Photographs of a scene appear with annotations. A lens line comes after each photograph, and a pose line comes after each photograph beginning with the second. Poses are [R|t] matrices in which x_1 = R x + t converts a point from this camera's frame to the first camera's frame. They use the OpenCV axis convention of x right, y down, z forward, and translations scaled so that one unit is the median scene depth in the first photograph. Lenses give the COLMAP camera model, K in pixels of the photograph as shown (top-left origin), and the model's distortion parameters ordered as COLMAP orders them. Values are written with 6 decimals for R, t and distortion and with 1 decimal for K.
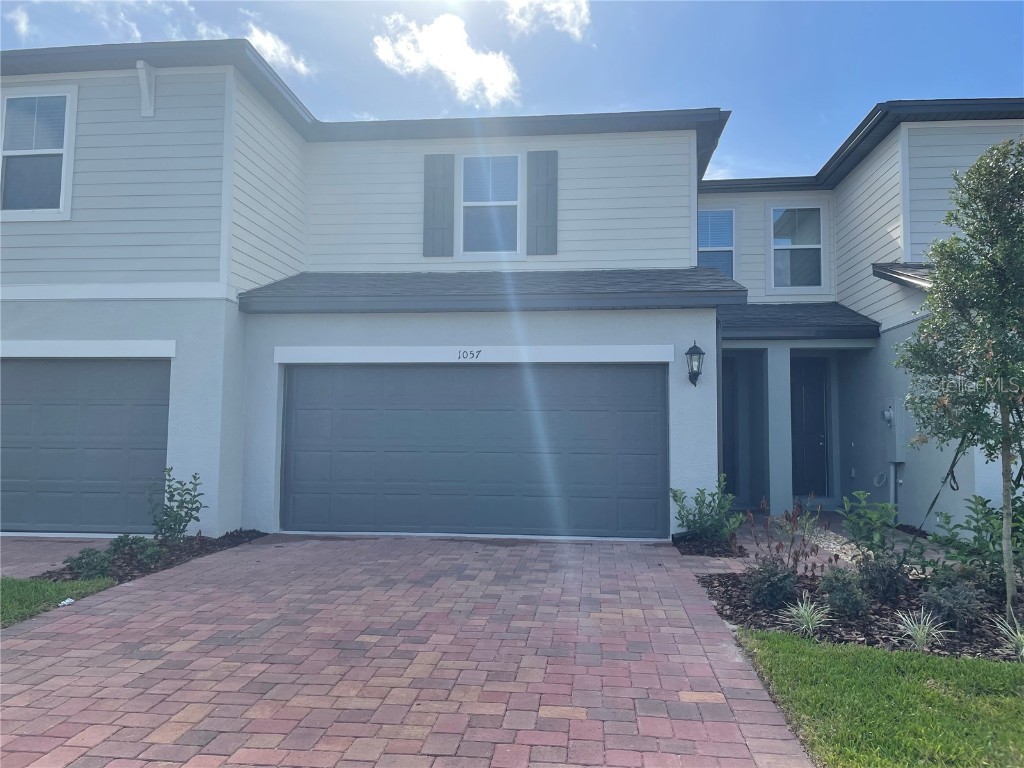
lens RADIAL K [[764.4, 0, 516.1], [0, 764.4, 382.4], [0, 0, 1]] dist [0.022256, -0.017762]
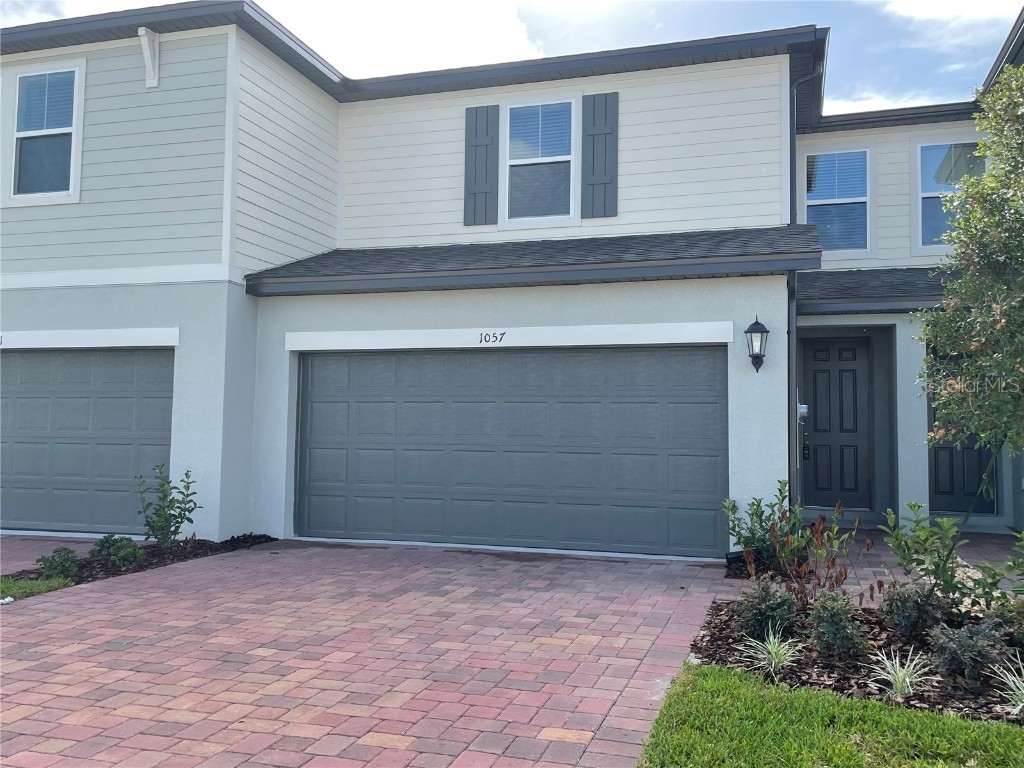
lens RADIAL K [[908.8, 0, 511.3], [0, 908.8, 378.9], [0, 0, 1]] dist [0.008902, 0.025945]
pose [[0.980510, -0.007710, -0.196316, 0.158882], [0.008983, 0.999944, 0.005598, 0.004384], [0.196262, -0.007252, 0.980525, 0.002421]]
